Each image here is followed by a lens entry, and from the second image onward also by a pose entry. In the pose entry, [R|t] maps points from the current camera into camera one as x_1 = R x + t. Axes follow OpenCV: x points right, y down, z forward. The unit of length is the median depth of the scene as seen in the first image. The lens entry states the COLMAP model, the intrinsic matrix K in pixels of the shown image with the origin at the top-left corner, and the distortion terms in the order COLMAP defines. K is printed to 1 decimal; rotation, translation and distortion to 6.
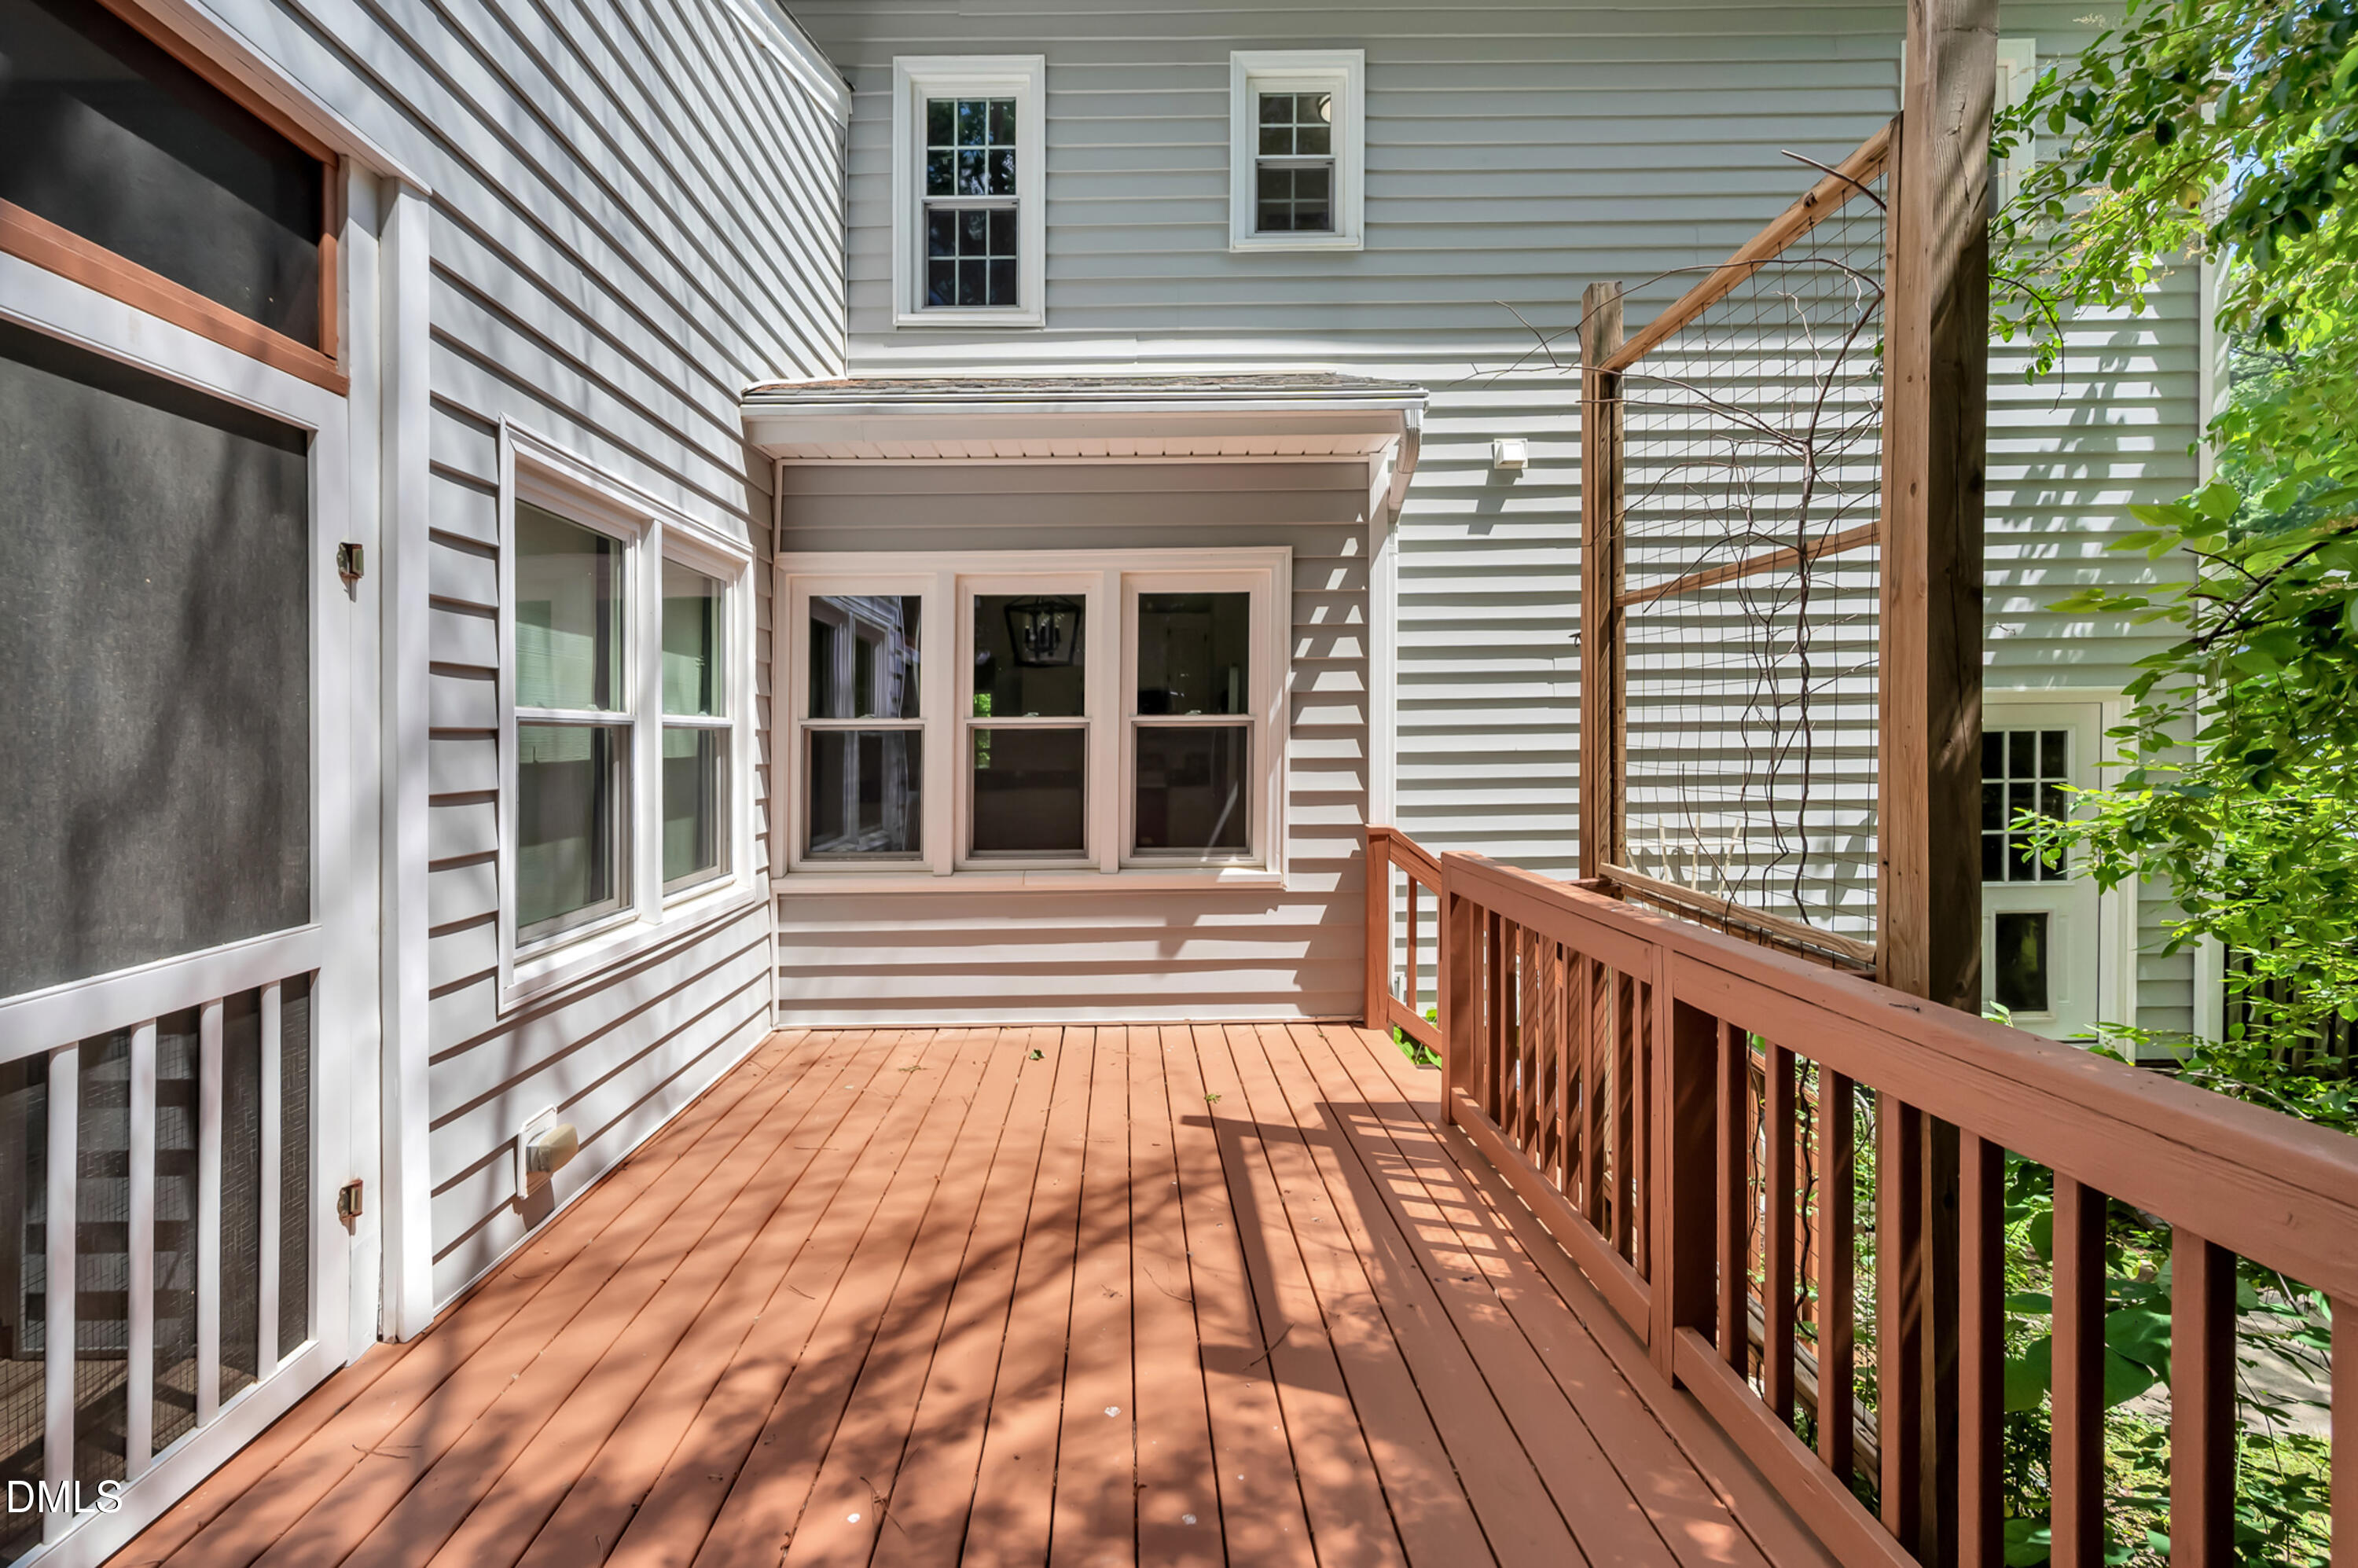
lens RADIAL K [[940.3, 0, 1177.6], [0, 940.3, 766.4], [0, 0, 1]] dist [-0.001174, -0.000167]
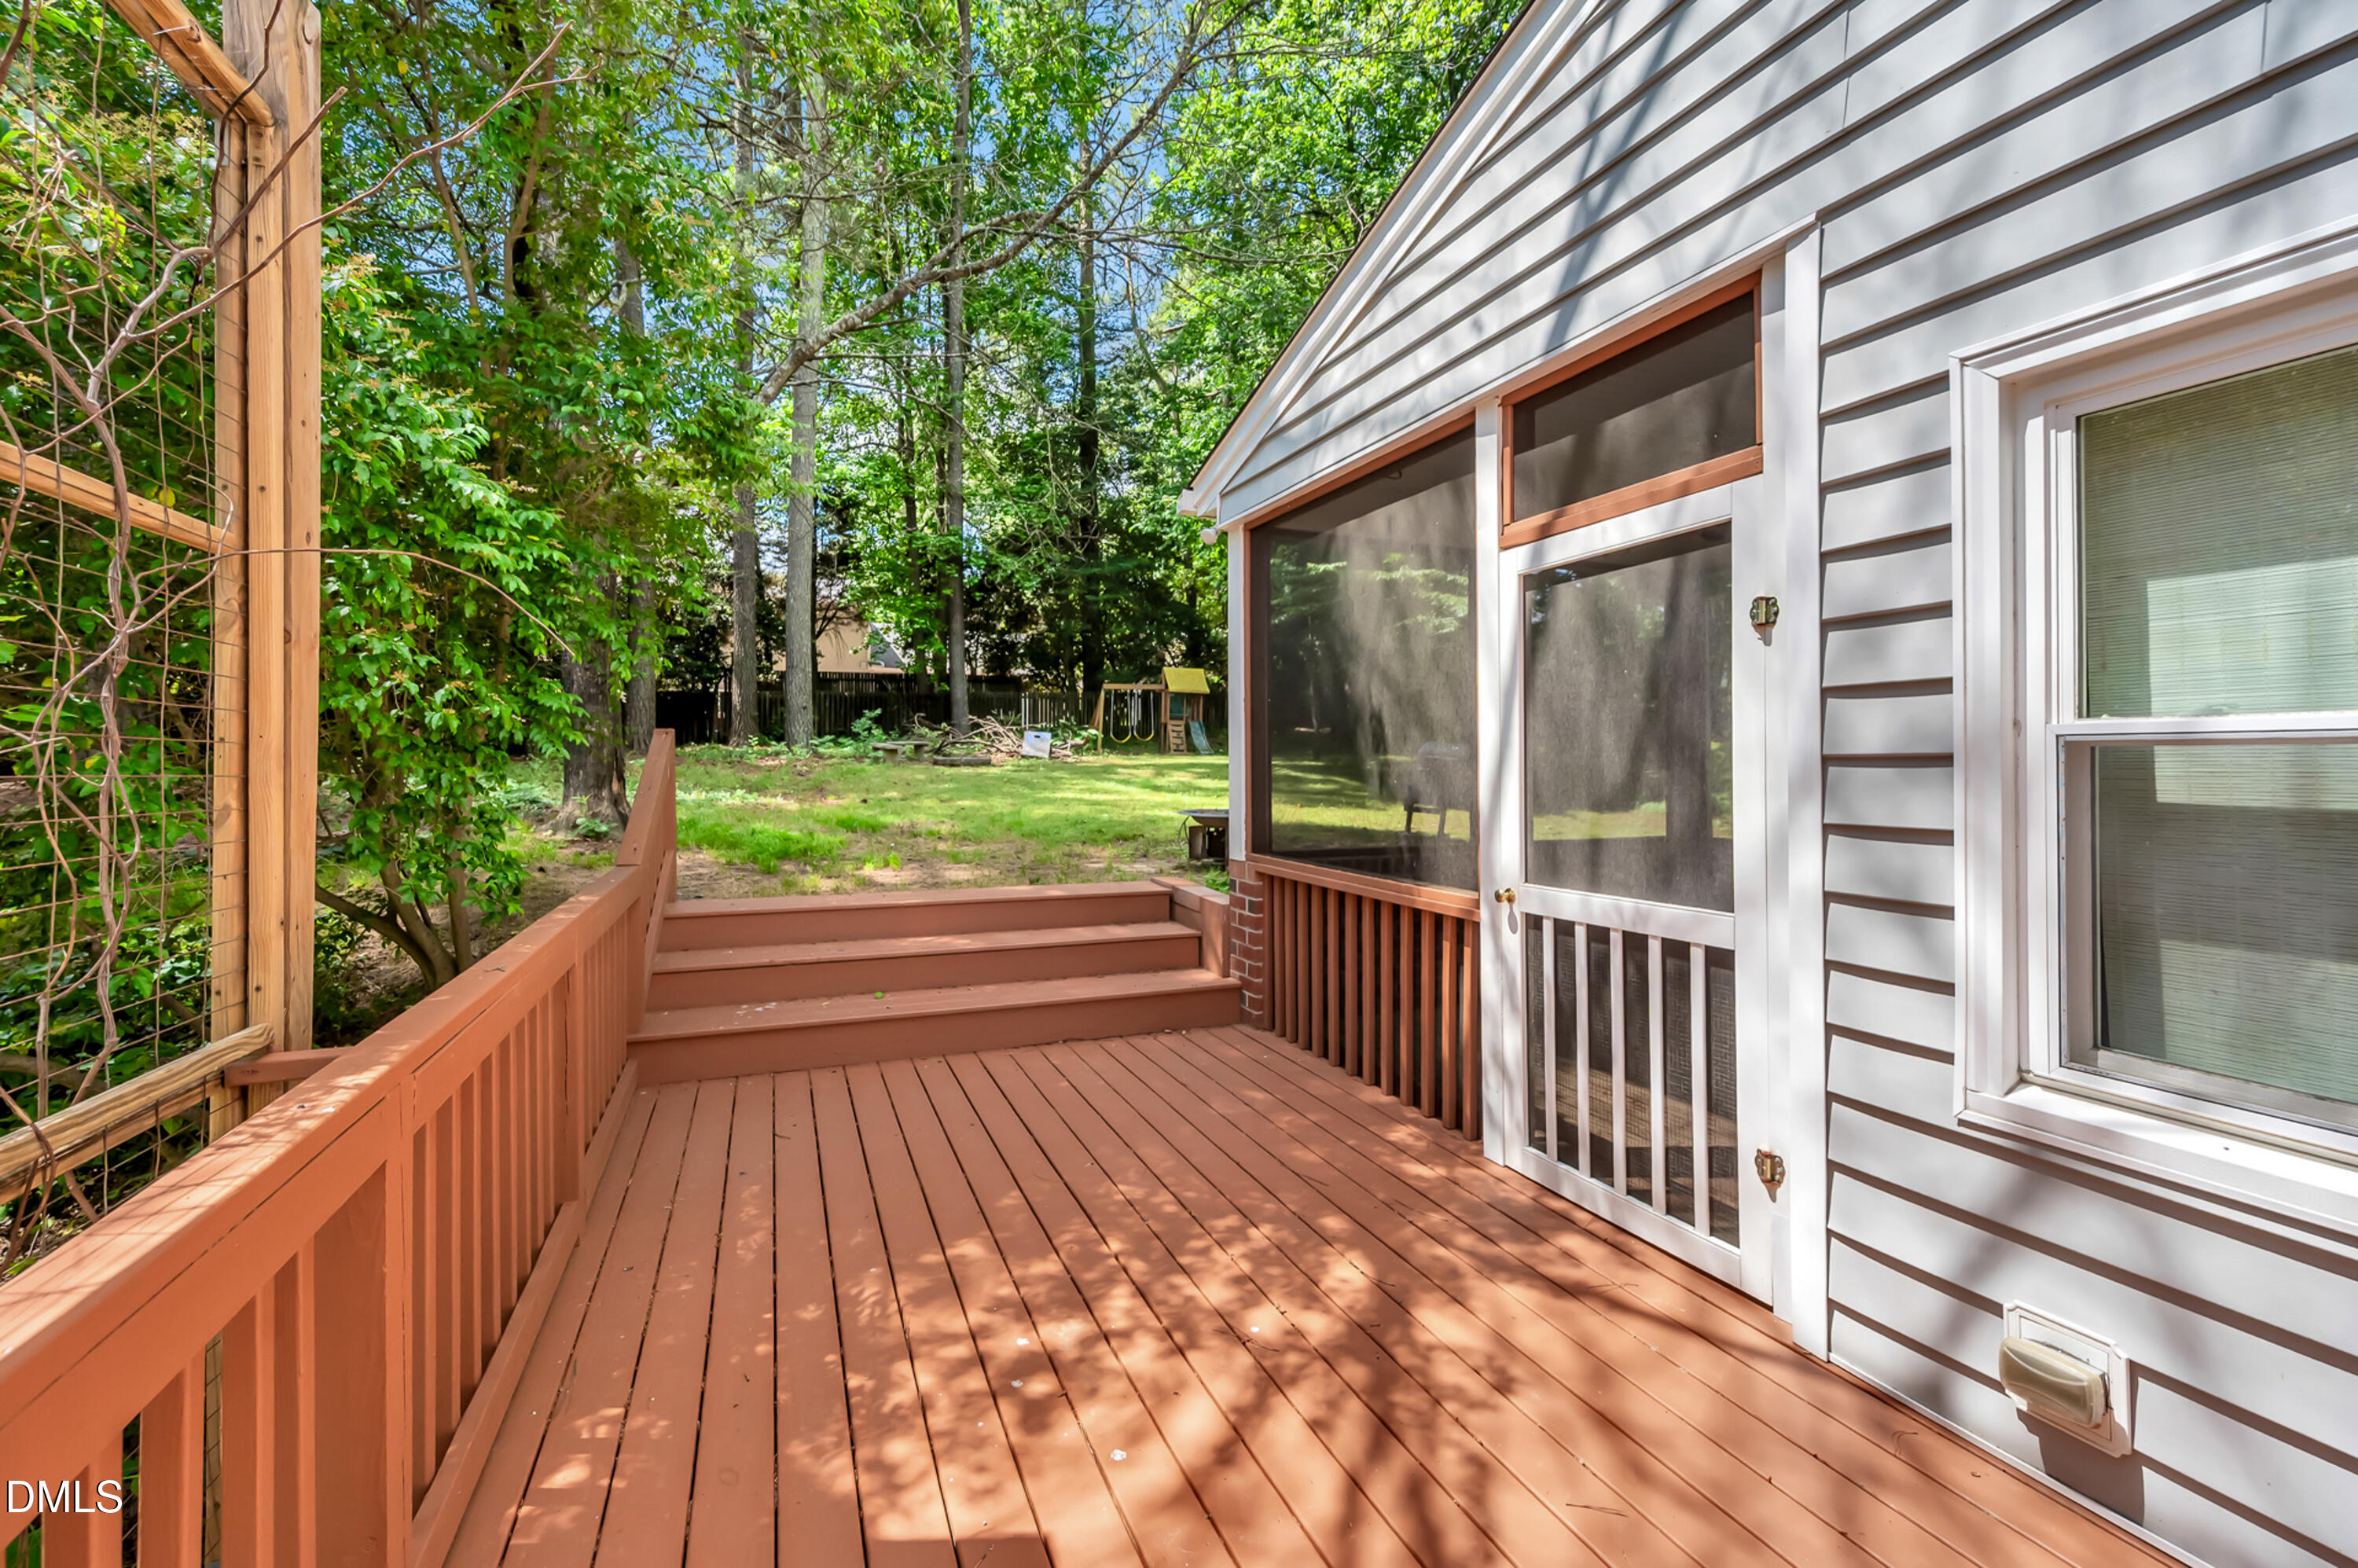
lens RADIAL K [[940.3, 0, 1177.6], [0, 940.3, 766.4], [0, 0, 1]] dist [-0.001174, -0.000167]
pose [[-0.945018, 0.019072, -0.326460, 0.187670], [0.005725, 0.999110, 0.041797, -0.087236], [0.326967, 0.037630, -0.944286, 1.973477]]
